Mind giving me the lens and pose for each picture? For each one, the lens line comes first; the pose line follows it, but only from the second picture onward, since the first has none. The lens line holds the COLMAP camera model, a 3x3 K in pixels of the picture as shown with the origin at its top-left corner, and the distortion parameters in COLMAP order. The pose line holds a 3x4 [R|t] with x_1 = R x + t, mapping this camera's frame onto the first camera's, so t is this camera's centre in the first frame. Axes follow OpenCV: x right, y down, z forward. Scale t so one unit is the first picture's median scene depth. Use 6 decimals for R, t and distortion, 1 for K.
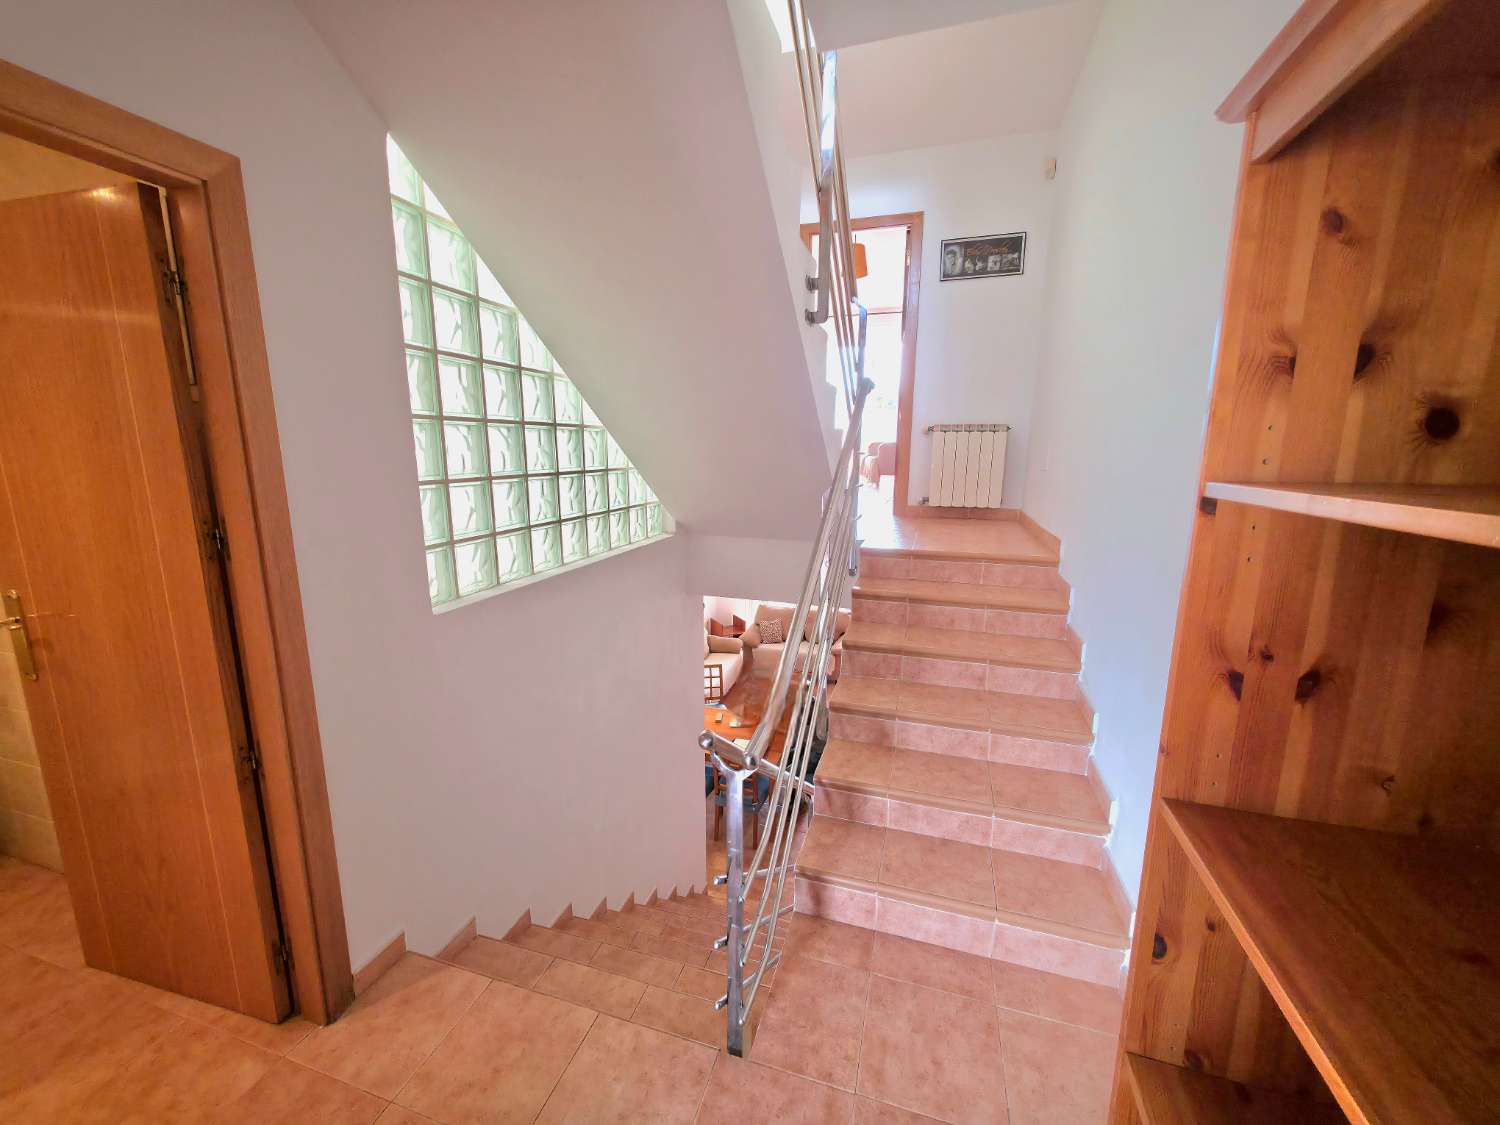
lens RADIAL K [[597.1, 0, 750.0], [0, 597.1, 562.5], [0, 0, 1]] dist [0.000217, -0.000009]
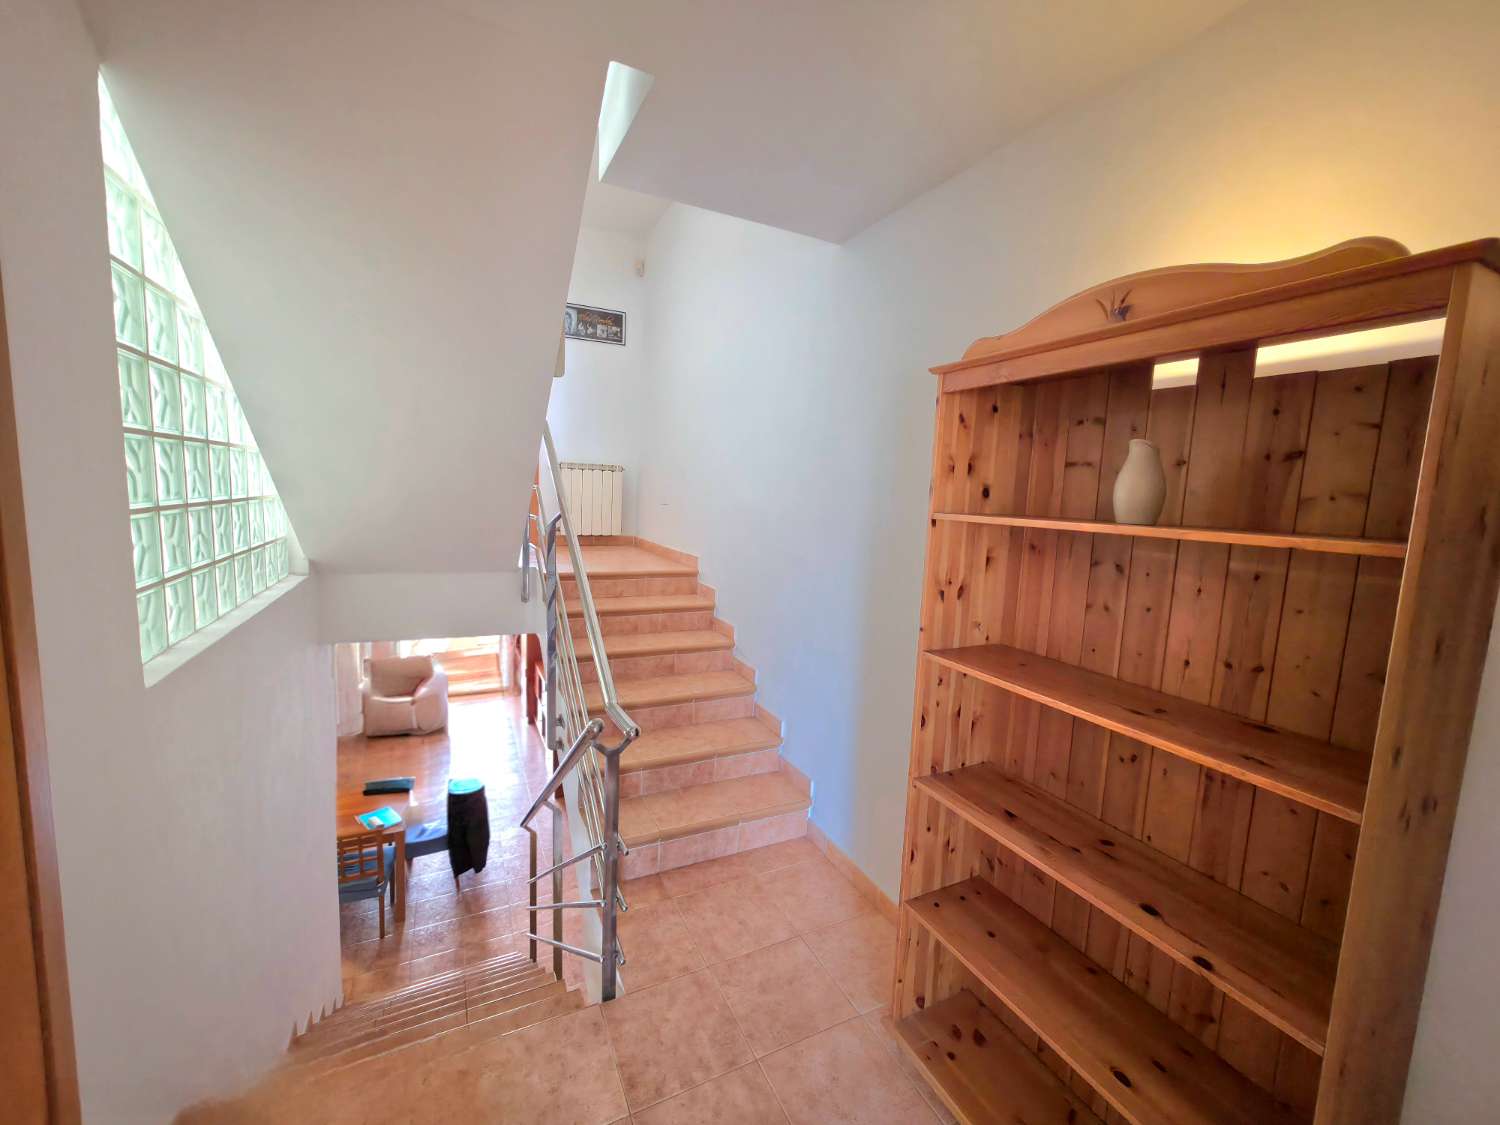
lens RADIAL K [[597.1, 0, 750.0], [0, 597.1, 562.5], [0, 0, 1]] dist [0.000217, -0.000009]
pose [[0.727564, -0.058705, 0.683524, -0.496530], [0.093802, 0.995488, -0.014347, 0.010768], [-0.679597, 0.074554, 0.729787, -0.089094]]
